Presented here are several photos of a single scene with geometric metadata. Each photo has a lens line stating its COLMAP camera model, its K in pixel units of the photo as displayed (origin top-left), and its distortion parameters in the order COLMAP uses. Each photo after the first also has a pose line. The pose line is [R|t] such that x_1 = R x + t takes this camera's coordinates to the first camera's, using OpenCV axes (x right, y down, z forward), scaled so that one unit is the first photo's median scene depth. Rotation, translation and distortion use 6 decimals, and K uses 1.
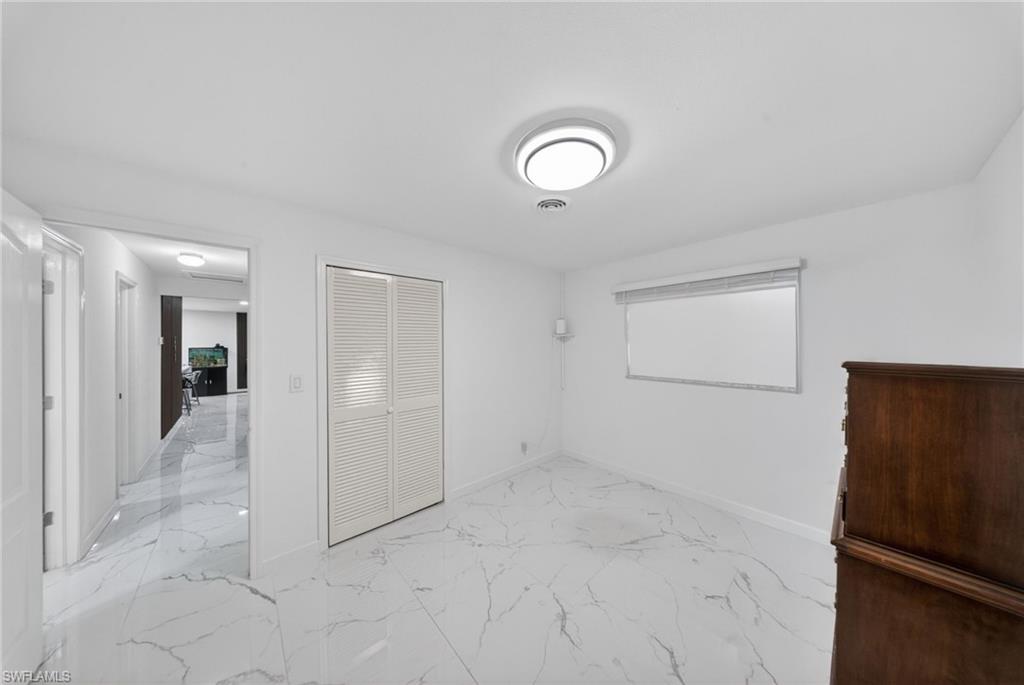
lens RADIAL K [[300.1, 0, 517.1], [0, 300.1, 340.2], [0, 0, 1]] dist [-0.004250, -0.000656]
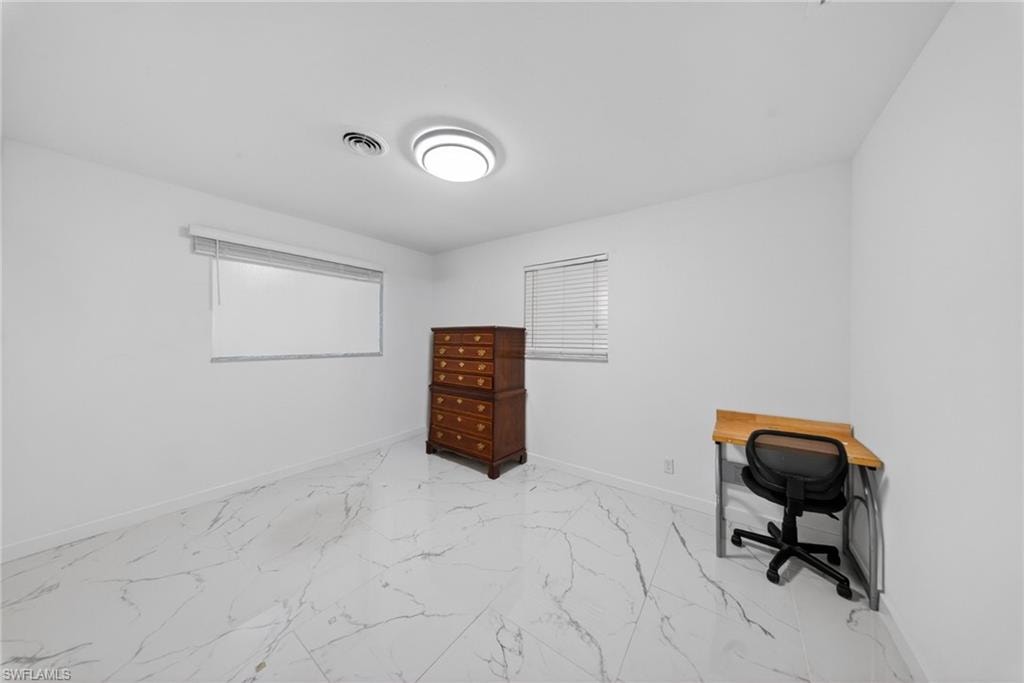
lens RADIAL K [[300.1, 0, 517.7], [0, 300.1, 342.0], [0, 0, 1]] dist [-0.004250, -0.000656]
pose [[-0.197547, -0.011603, 0.980225, -0.674568], [-0.015564, 0.999841, 0.008699, 0.085564], [-0.980170, -0.013538, -0.197697, 0.613322]]
